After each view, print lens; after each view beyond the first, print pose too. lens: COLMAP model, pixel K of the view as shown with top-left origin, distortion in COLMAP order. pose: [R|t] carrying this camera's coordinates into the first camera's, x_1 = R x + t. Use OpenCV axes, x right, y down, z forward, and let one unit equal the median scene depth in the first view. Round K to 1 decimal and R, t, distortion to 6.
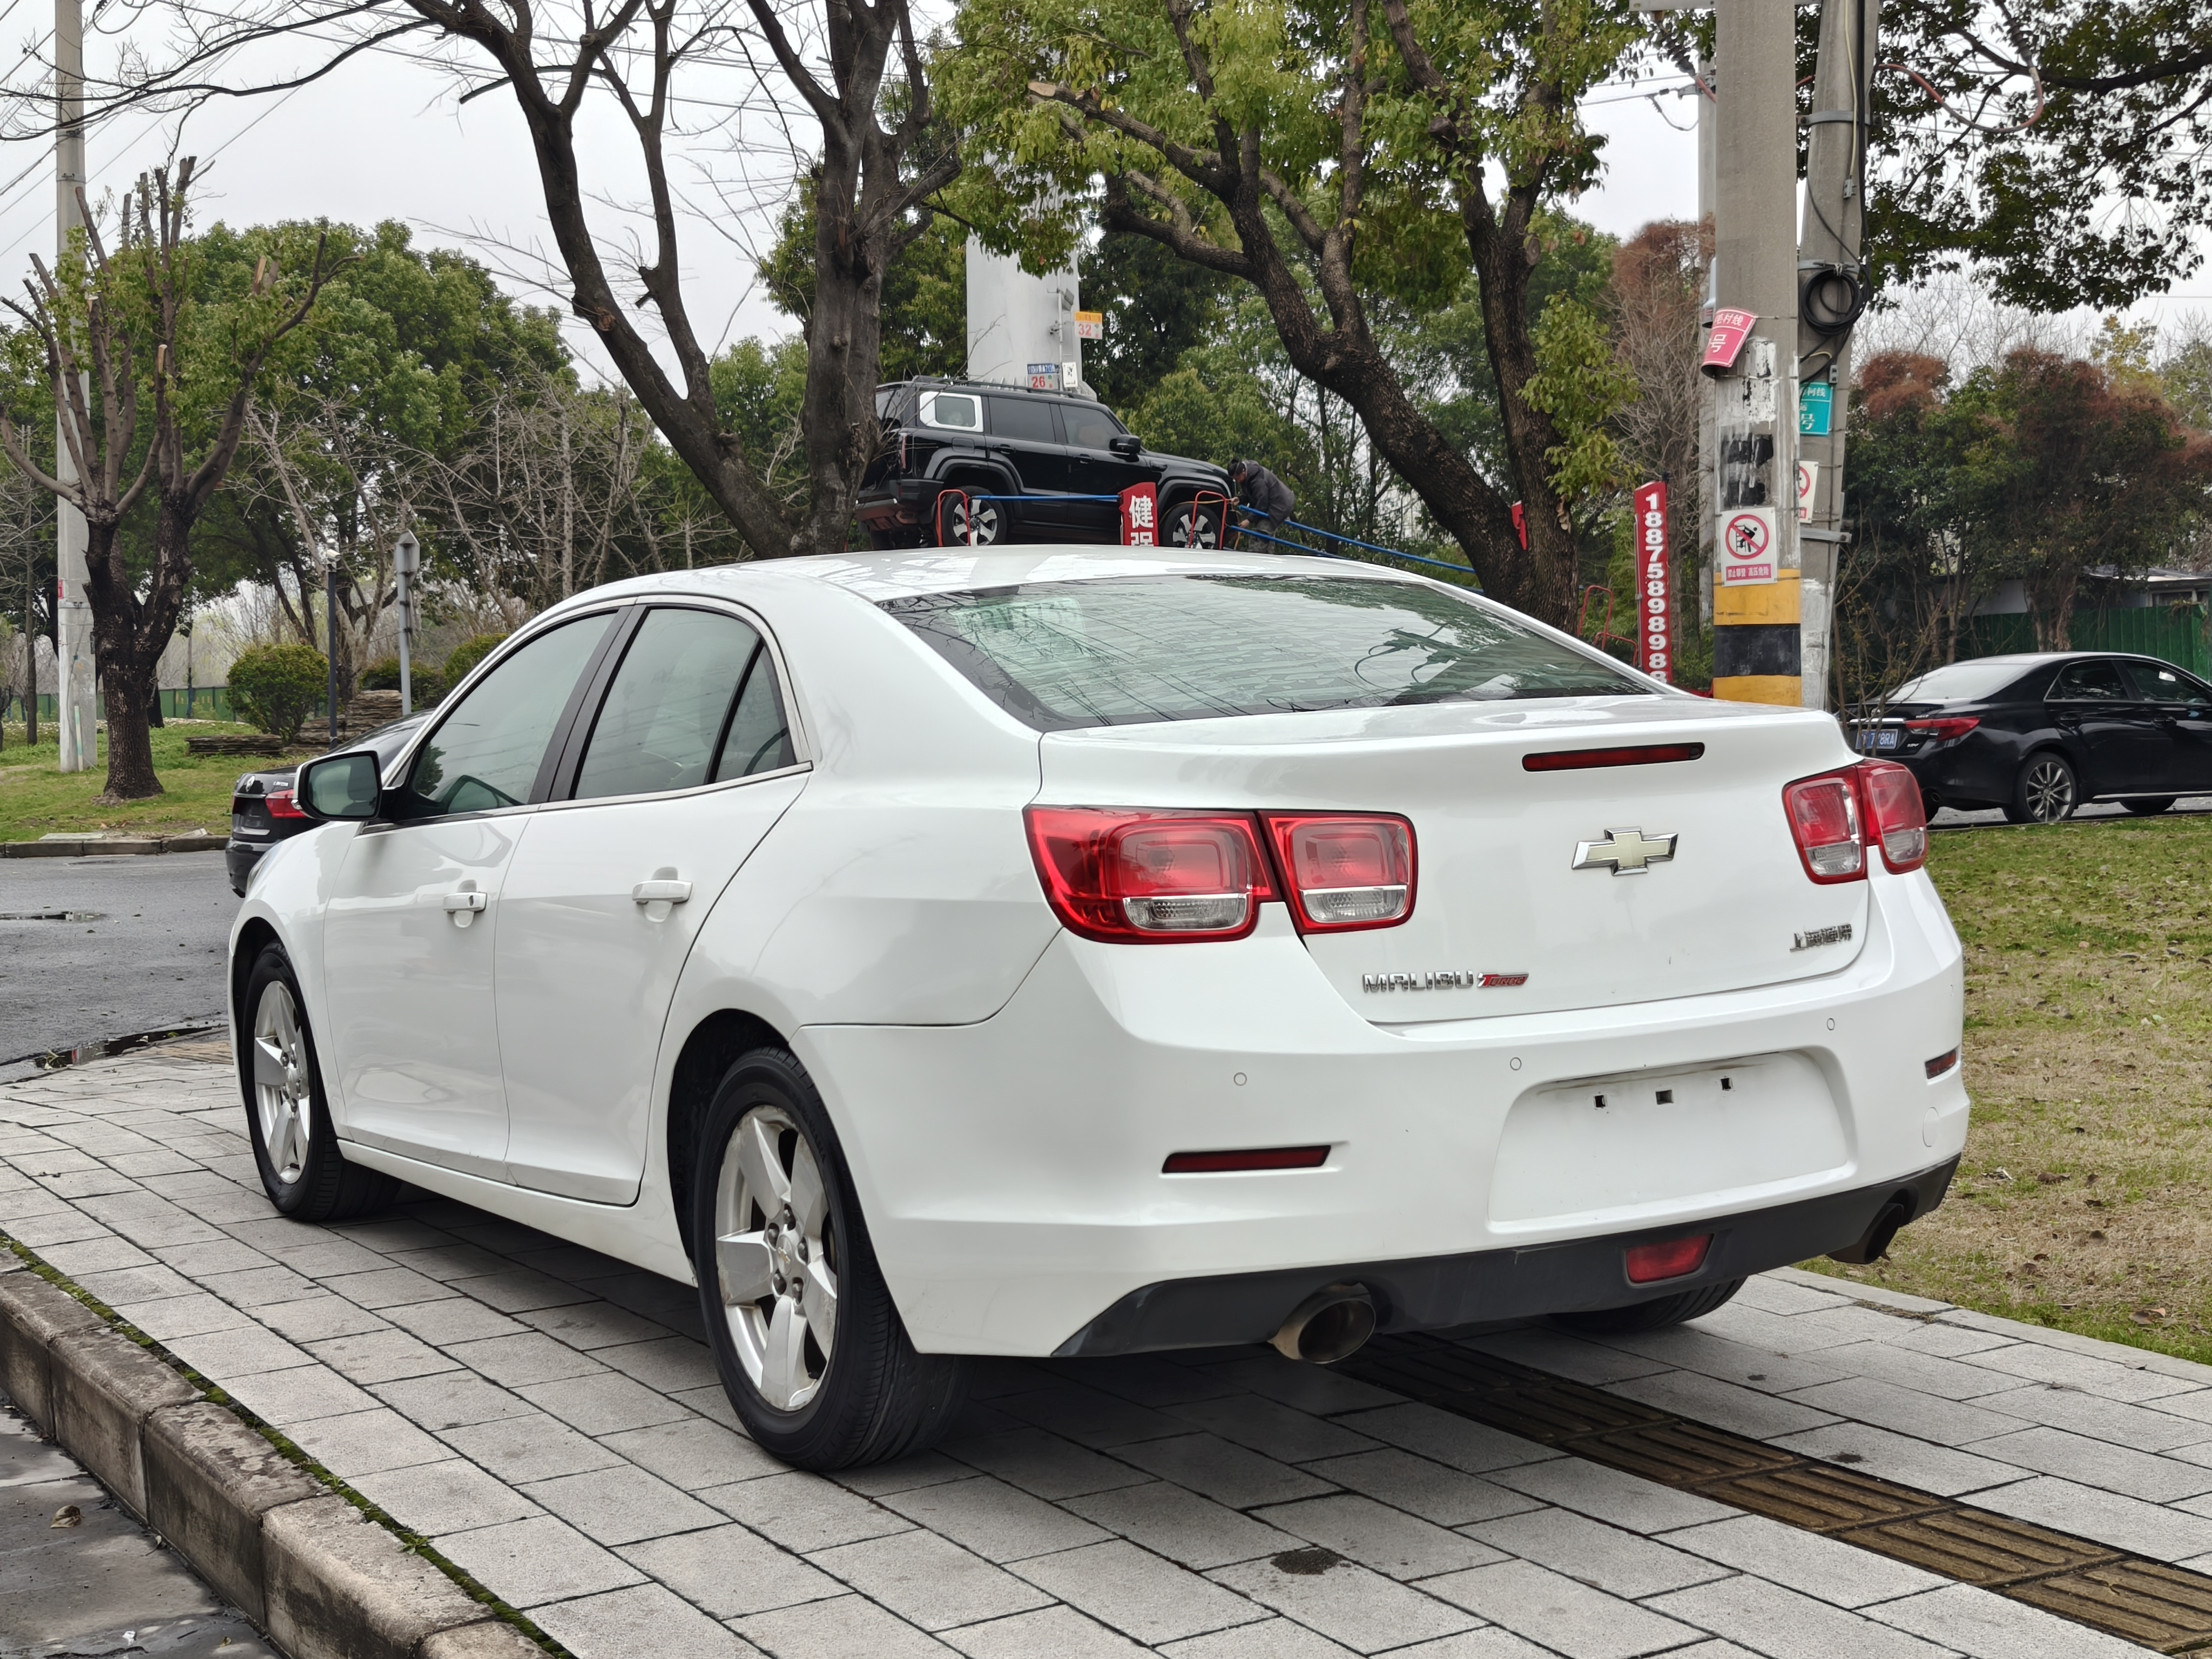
lens RADIAL K [[3045.5, 0, 1106.0], [0, 3045.5, 829.5], [0, 0, 1]] dist [0.155935, -0.644942]
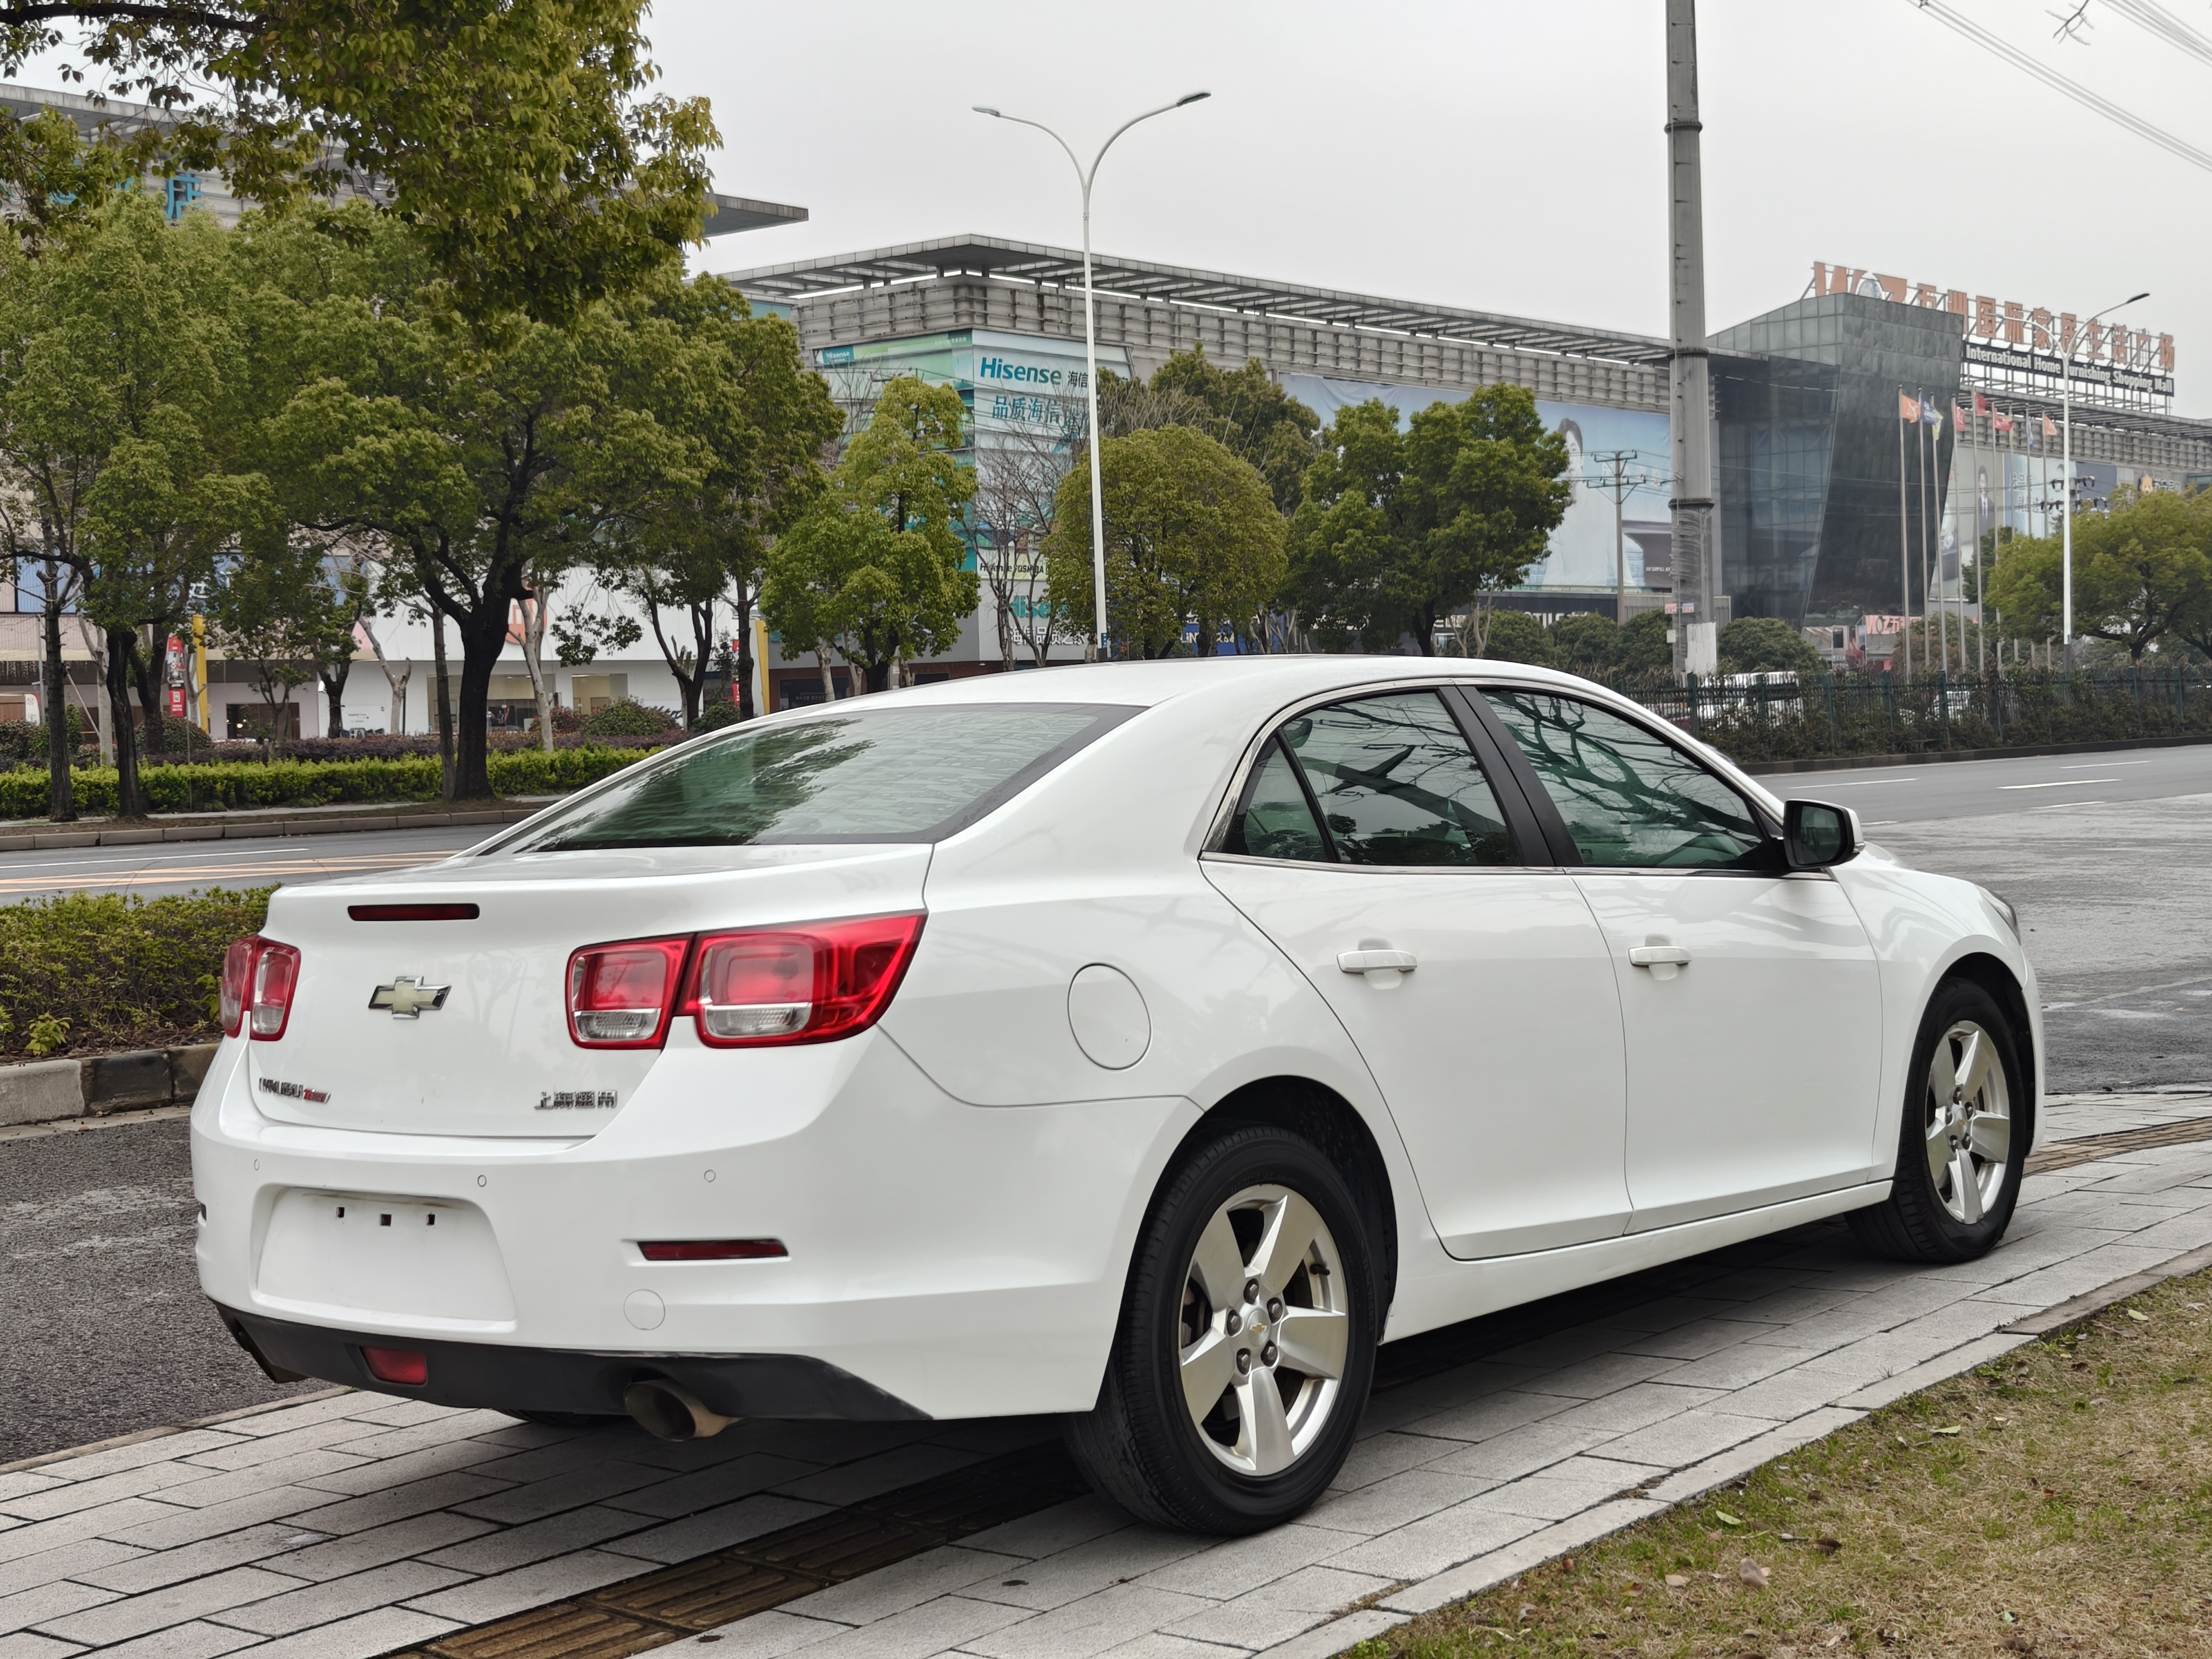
lens RADIAL K [[3045.5, 0, 1106.0], [0, 3045.5, 829.5], [0, 0, 1]] dist [0.155935, -0.644942]
pose [[0.350354, 0.042282, -0.935662, 1.291654], [-0.018879, 0.999096, 0.038080, -0.100626], [0.936427, 0.004323, 0.350836, 0.836985]]
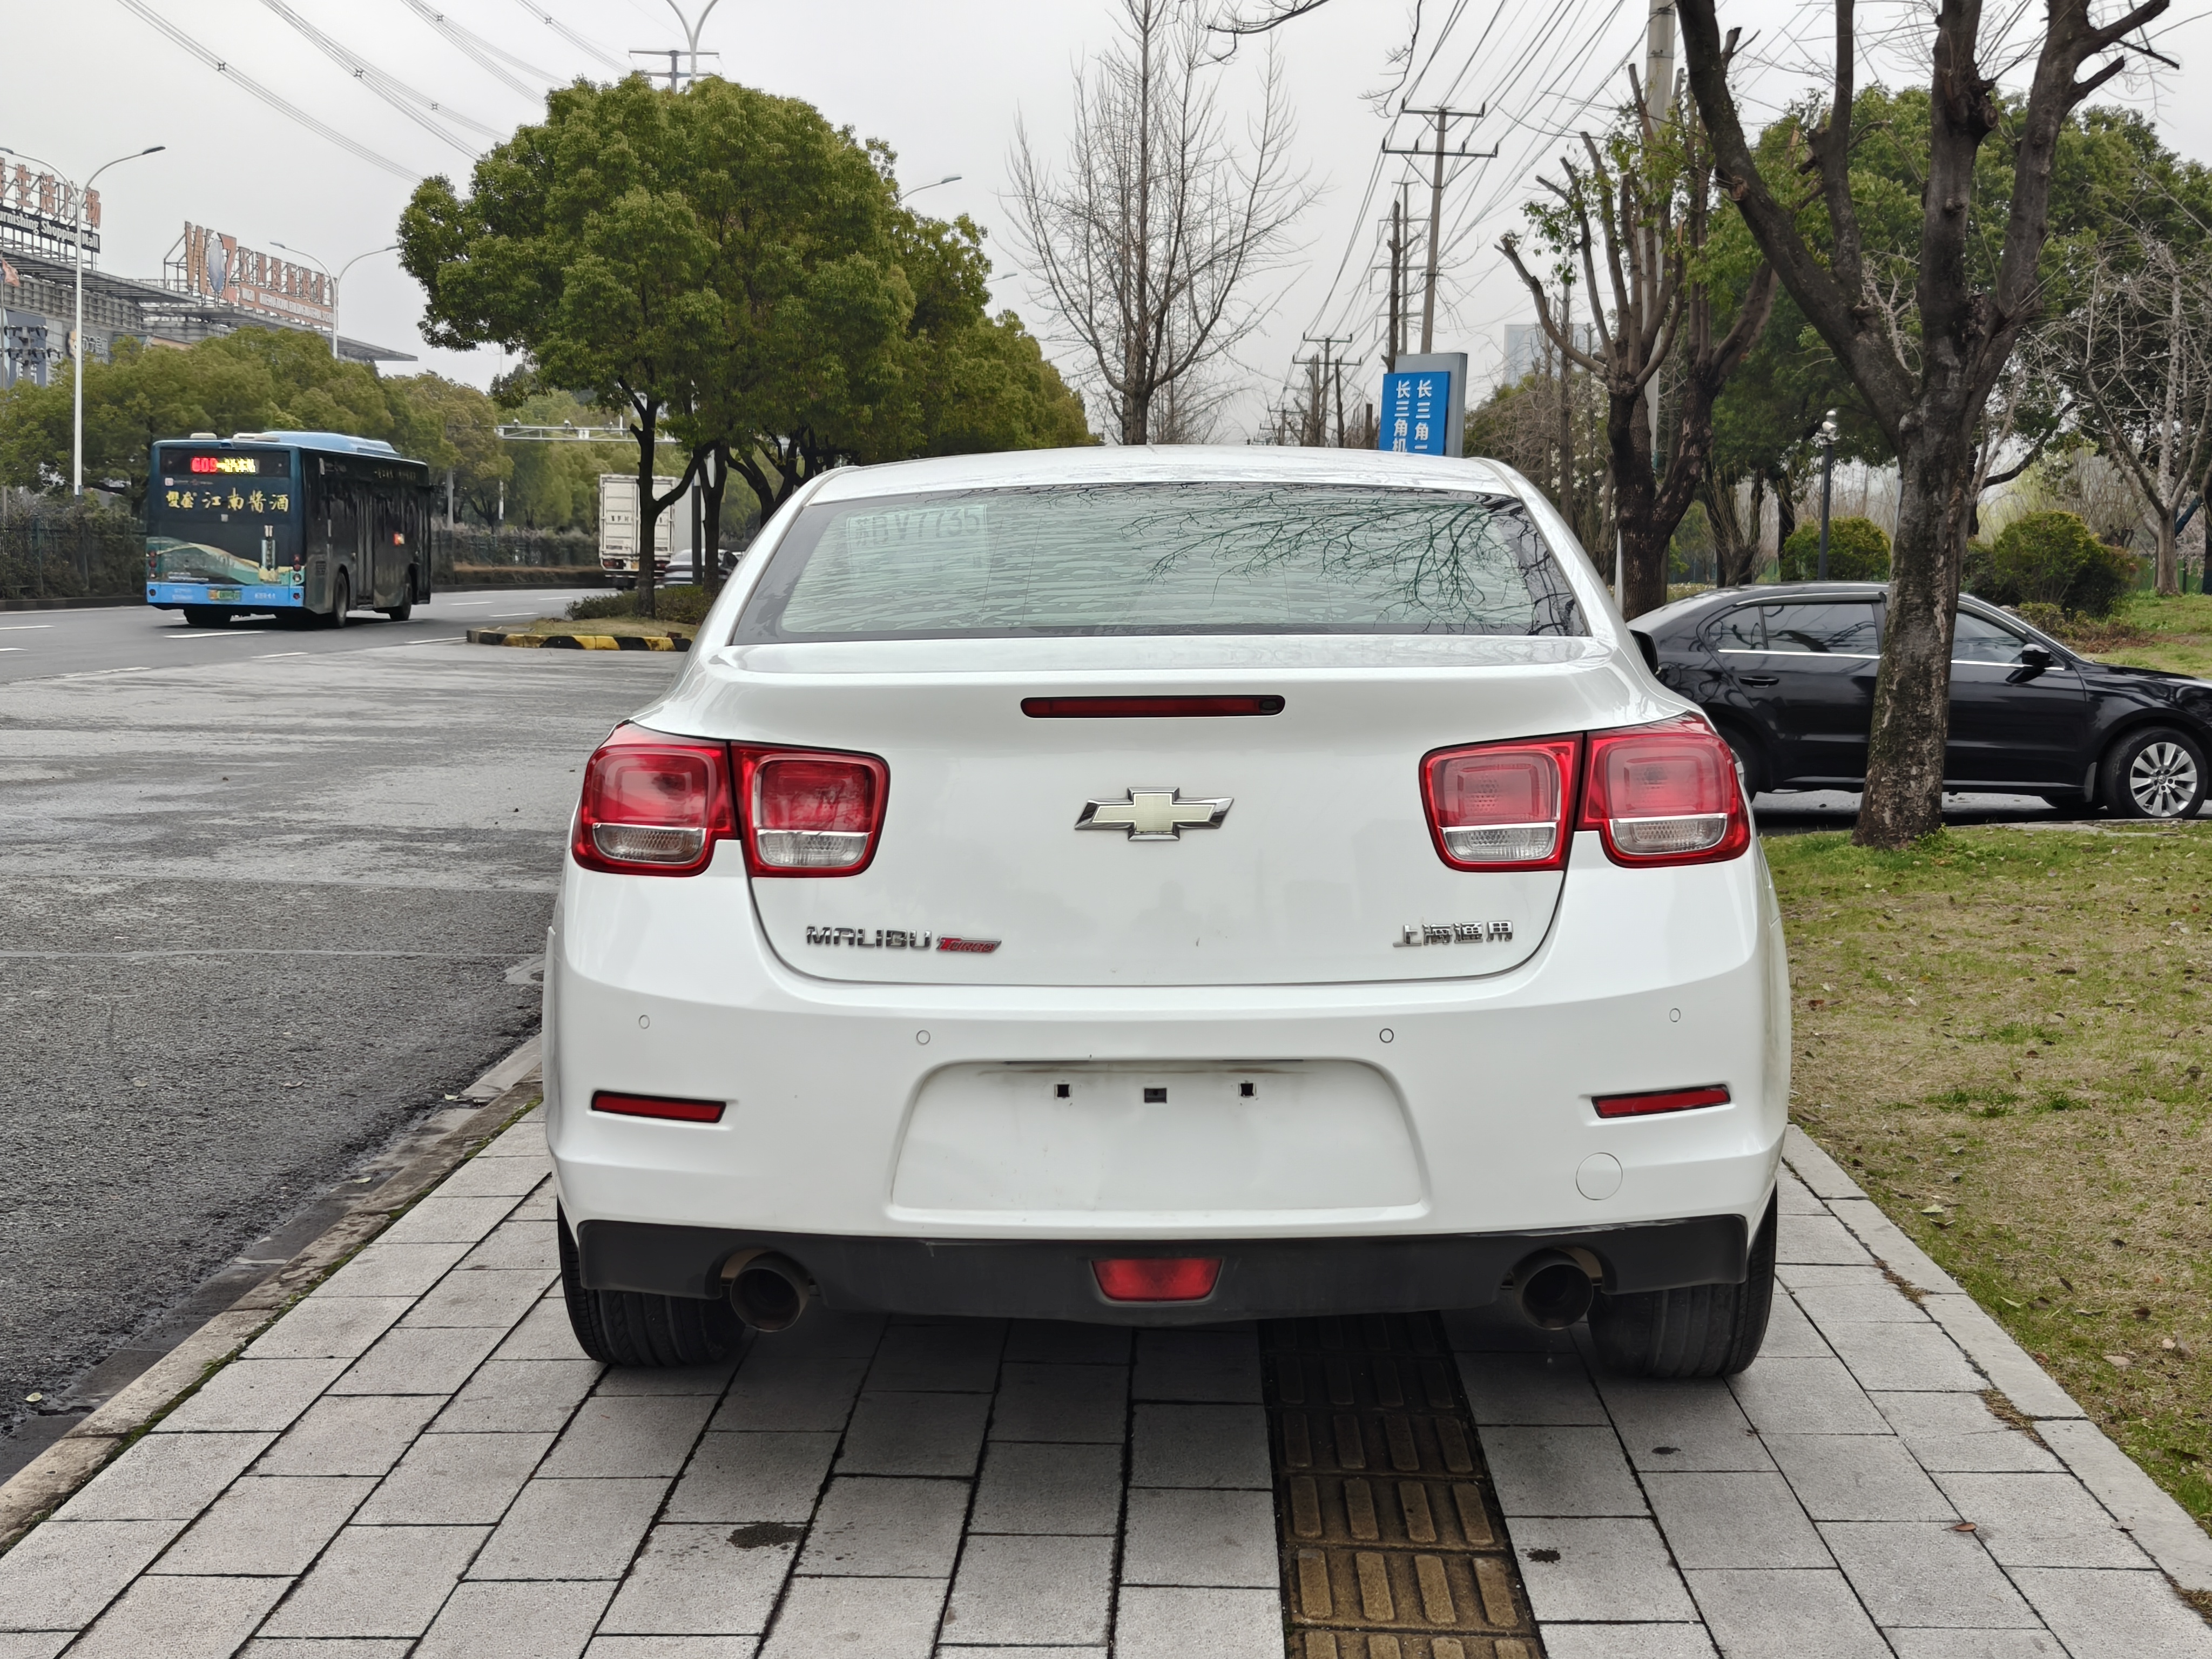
lens RADIAL K [[3045.5, 0, 1106.0], [0, 3045.5, 829.5], [0, 0, 1]] dist [0.155935, -0.644942]
pose [[0.848754, 0.078723, -0.522895, 0.610677], [-0.056254, 0.996687, 0.058743, -0.038795], [0.525787, -0.020443, 0.850370, 0.244972]]
